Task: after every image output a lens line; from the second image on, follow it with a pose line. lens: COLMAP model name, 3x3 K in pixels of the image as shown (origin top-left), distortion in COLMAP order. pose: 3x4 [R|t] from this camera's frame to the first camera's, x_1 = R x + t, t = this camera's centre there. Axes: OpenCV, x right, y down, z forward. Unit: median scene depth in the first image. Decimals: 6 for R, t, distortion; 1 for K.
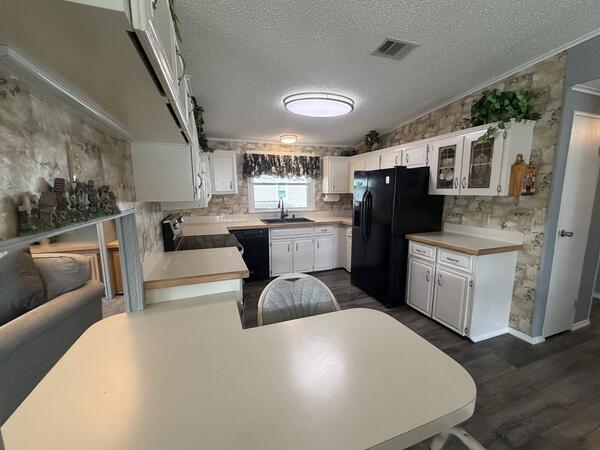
lens RADIAL K [[241.0, 0, 298.8], [0, 241.0, 223.8], [0, 0, 1]] dist [0.000060, 0.000147]
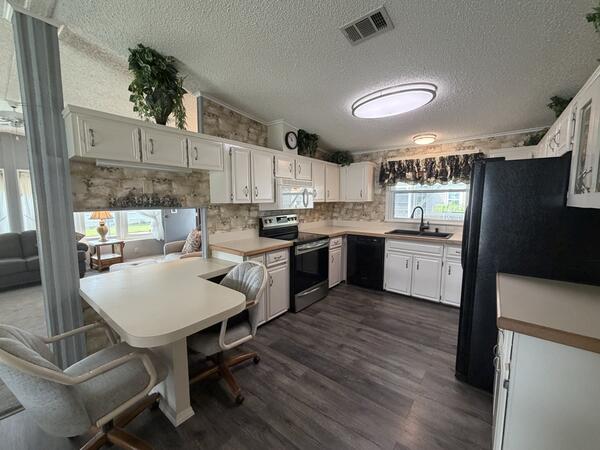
lens RADIAL K [[241.0, 0, 301.9], [0, 241.0, 225.6], [0, 0, 1]] dist [0.000060, 0.000147]
pose [[0.531411, 0.096370, -0.841615, 0.654502], [-0.121497, 0.991907, 0.036864, -0.032665], [0.838356, 0.082663, 0.538819, 0.264761]]
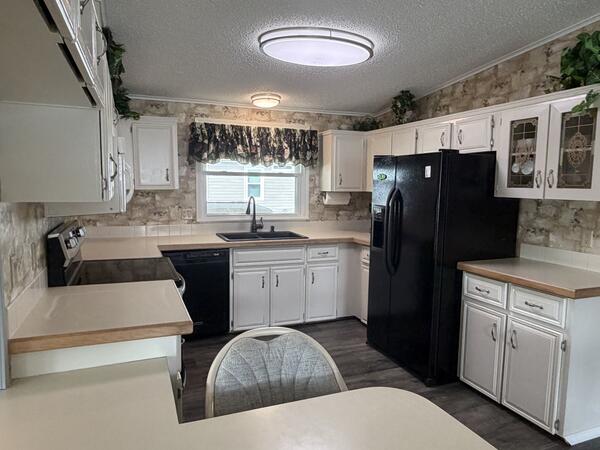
lens RADIAL K [[406.5, 0, 295.9], [0, 406.5, 223.8], [0, 0, 1]] dist [-0.000027, 0.000861]
pose [[0.999327, 0.015727, 0.033143, 0.004318], [-0.014336, 0.999023, -0.041812, -0.003247], [-0.033769, 0.041309, 0.998576, -0.004737]]
